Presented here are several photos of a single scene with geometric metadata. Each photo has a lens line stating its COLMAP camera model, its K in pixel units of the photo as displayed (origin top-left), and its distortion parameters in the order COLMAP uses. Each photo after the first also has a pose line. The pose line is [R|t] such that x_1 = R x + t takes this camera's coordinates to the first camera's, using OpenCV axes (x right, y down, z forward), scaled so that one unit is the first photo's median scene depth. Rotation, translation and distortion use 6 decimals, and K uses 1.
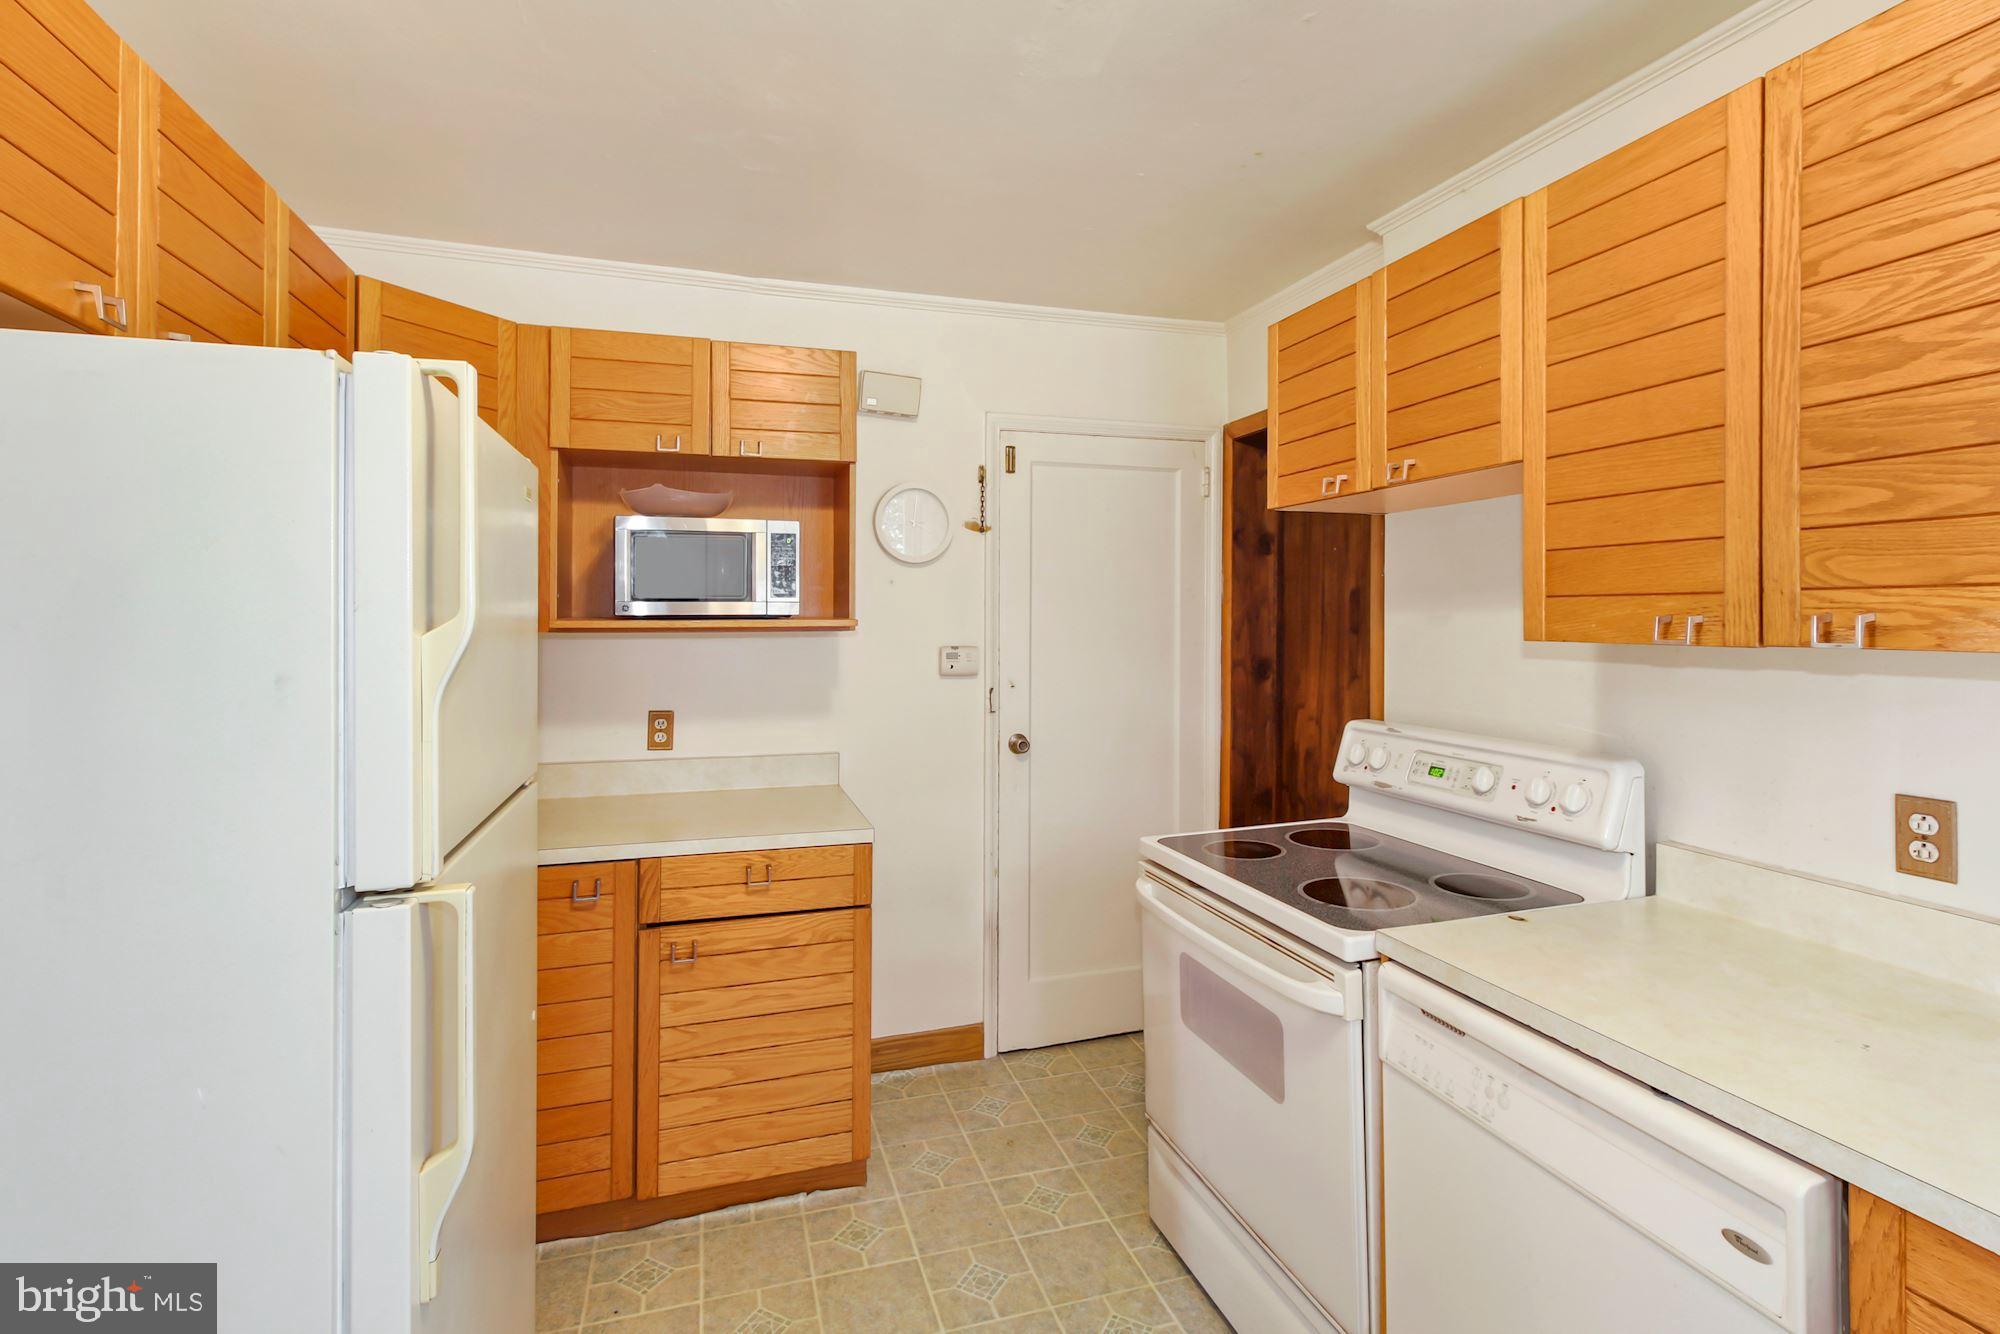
lens RADIAL K [[940.3, 0, 1000.4], [0, 940.3, 614.5], [0, 0, 1]] dist [0.002510, 0.000211]
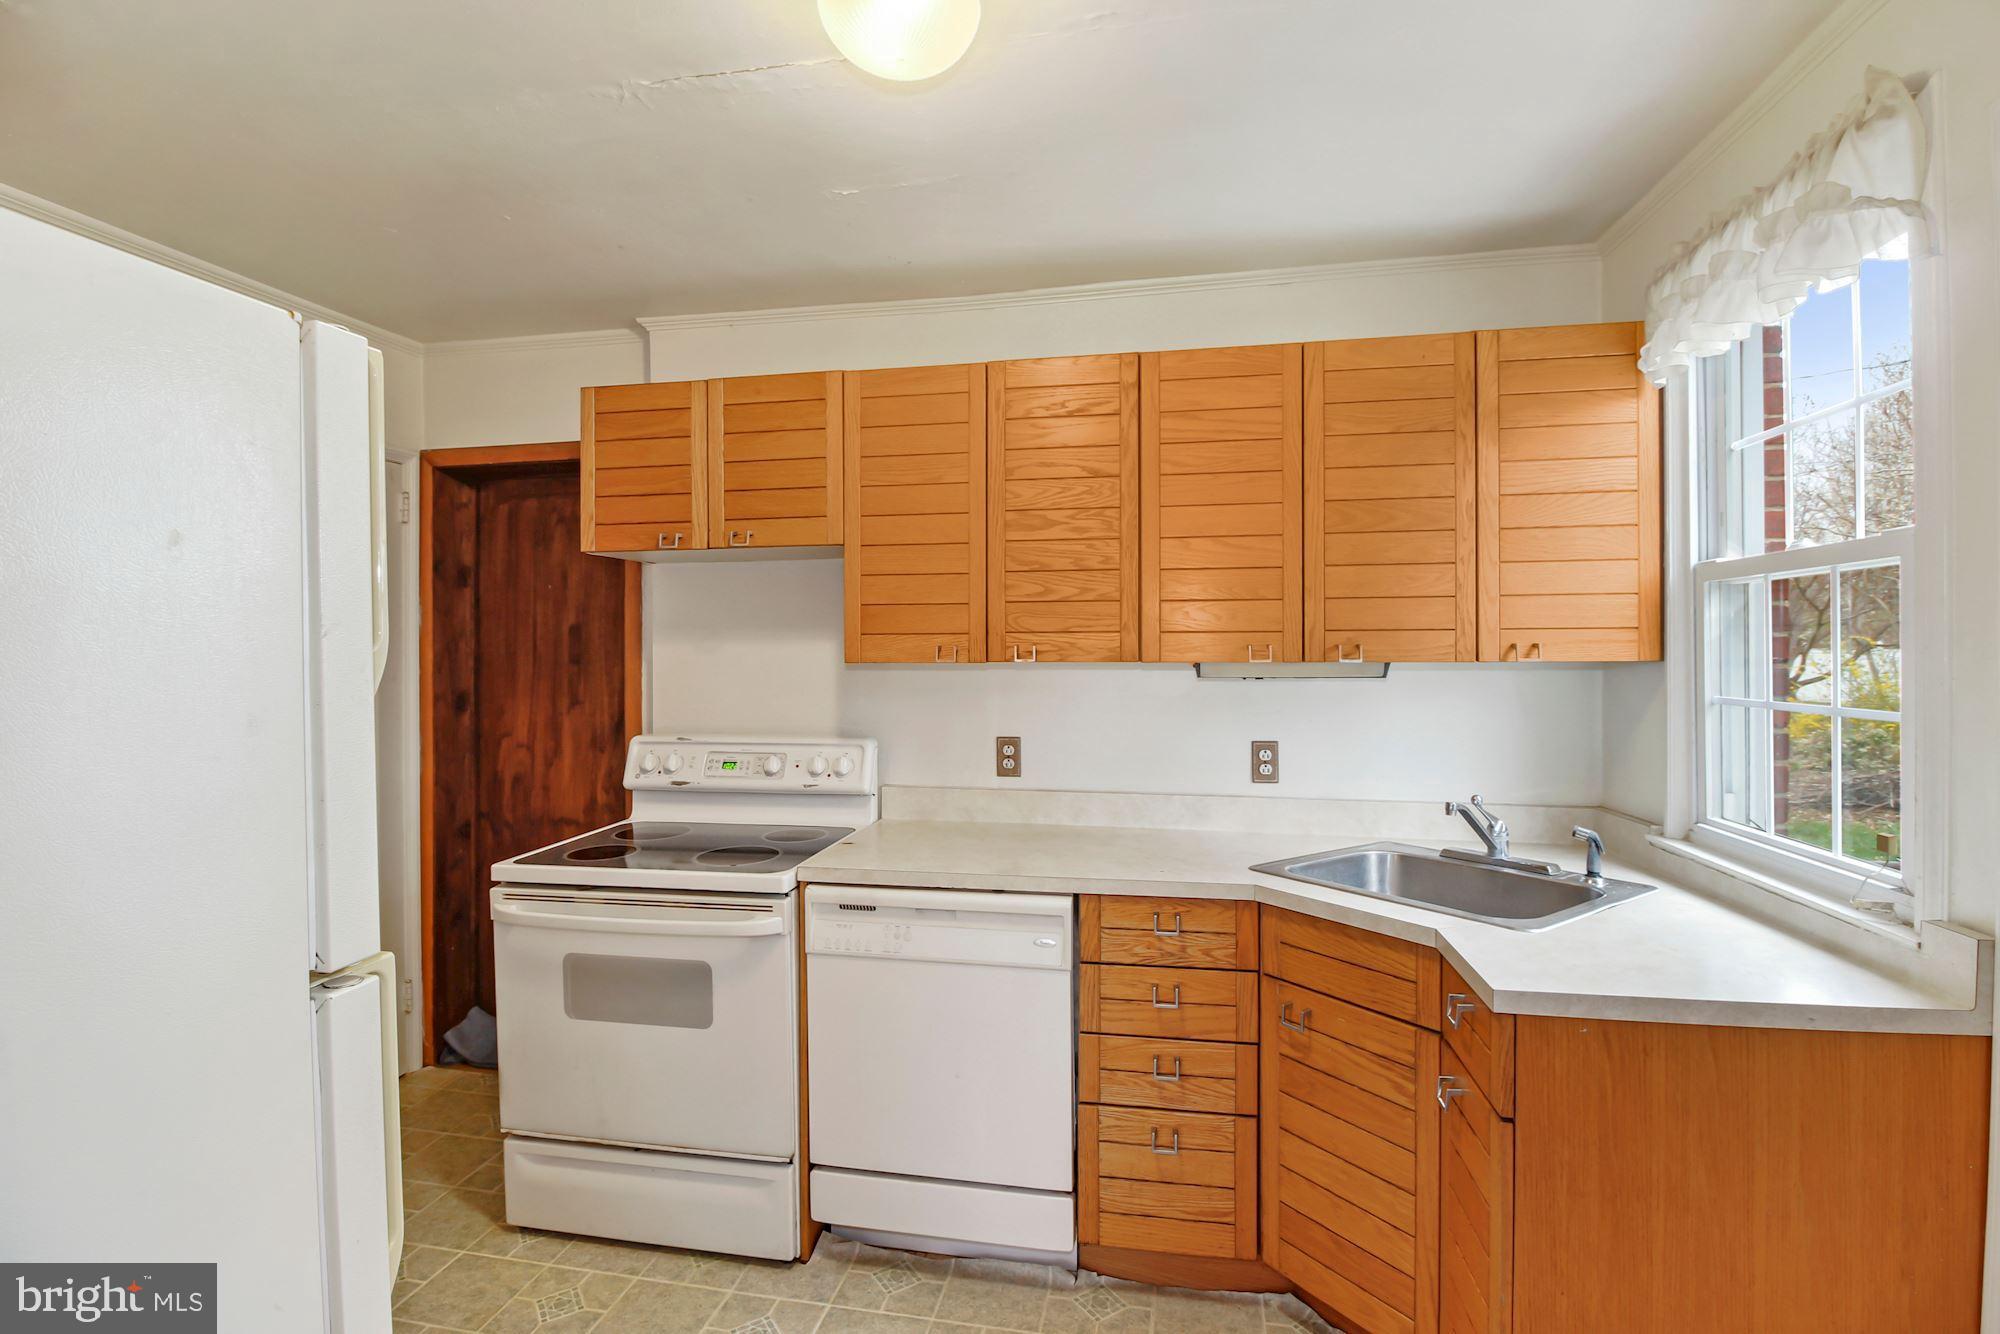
lens RADIAL K [[931.1, 0, 1000.0], [0, 931.1, 667.0], [0, 0, 1]] dist [-0.022012, -0.000182]
pose [[0.474708, -0.016858, 0.879982, -0.545704], [0.000785, 0.999824, 0.018730, 0.005374], [-0.880143, -0.008200, 0.474638, 0.051811]]
